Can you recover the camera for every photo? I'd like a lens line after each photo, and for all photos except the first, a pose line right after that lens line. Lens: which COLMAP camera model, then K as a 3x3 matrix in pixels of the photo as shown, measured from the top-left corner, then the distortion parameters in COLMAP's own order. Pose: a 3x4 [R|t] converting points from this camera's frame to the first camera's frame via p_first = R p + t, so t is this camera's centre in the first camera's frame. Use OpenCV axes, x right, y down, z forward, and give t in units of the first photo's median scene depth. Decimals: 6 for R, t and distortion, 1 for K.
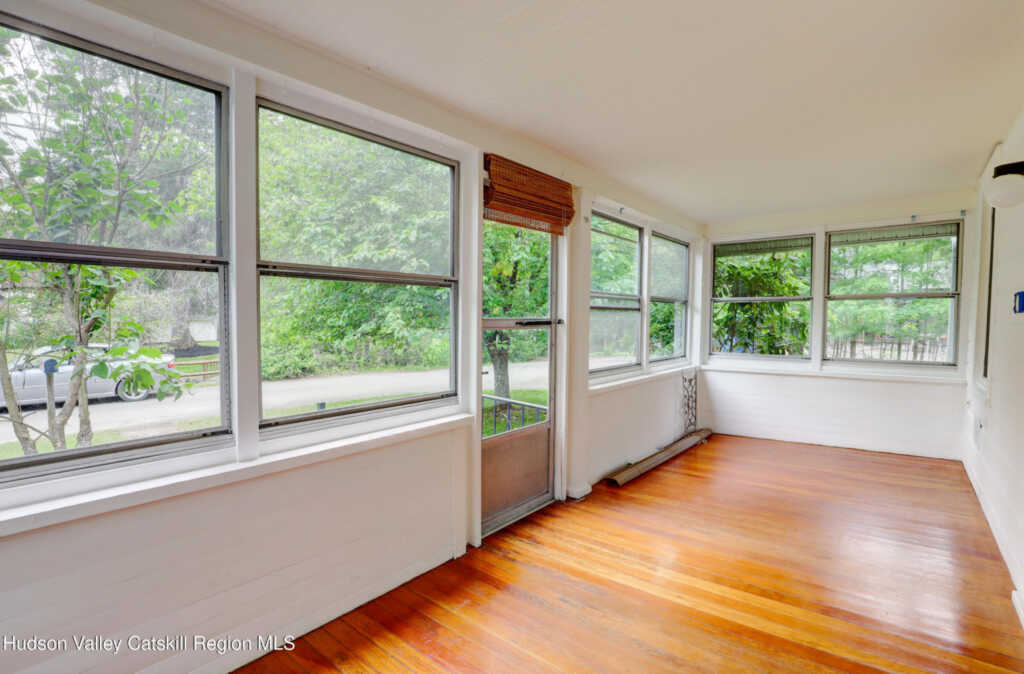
lens RADIAL K [[478.8, 0, 512.0], [0, 478.8, 337.0], [0, 0, 1]] dist [-0.031940, 0.000118]
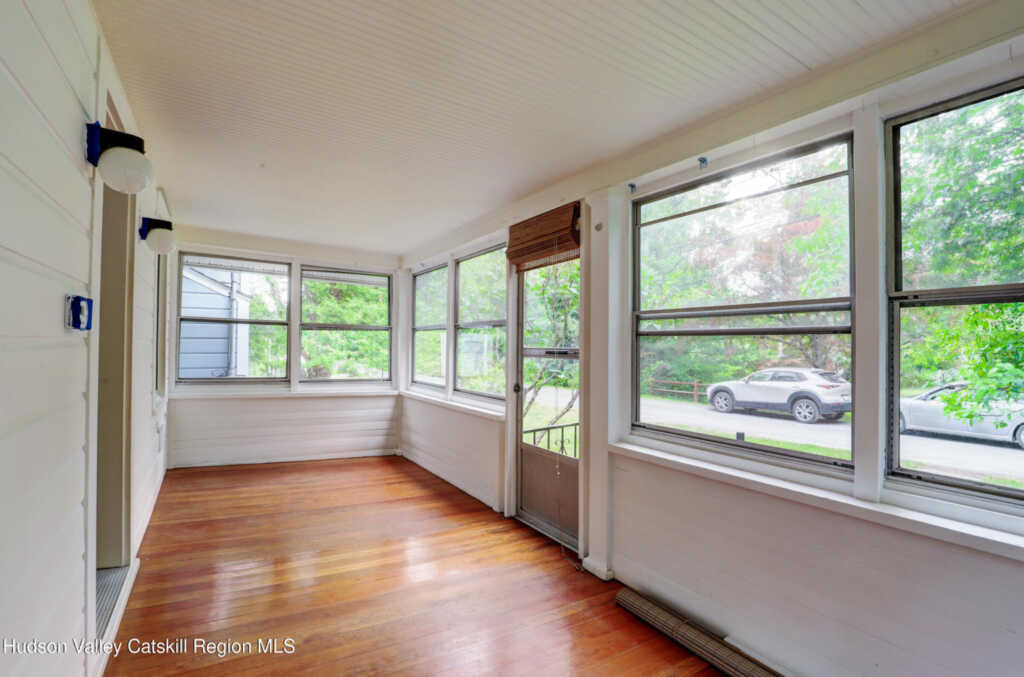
lens RADIAL K [[478.8, 0, 512.0], [0, 478.8, 338.5], [0, 0, 1]] dist [-0.031940, 0.000118]
pose [[-0.303119, -0.029947, -0.952482, 1.081441], [-0.061040, 0.998064, -0.011954, -0.041072], [0.950996, 0.054516, -0.304360, 1.243253]]
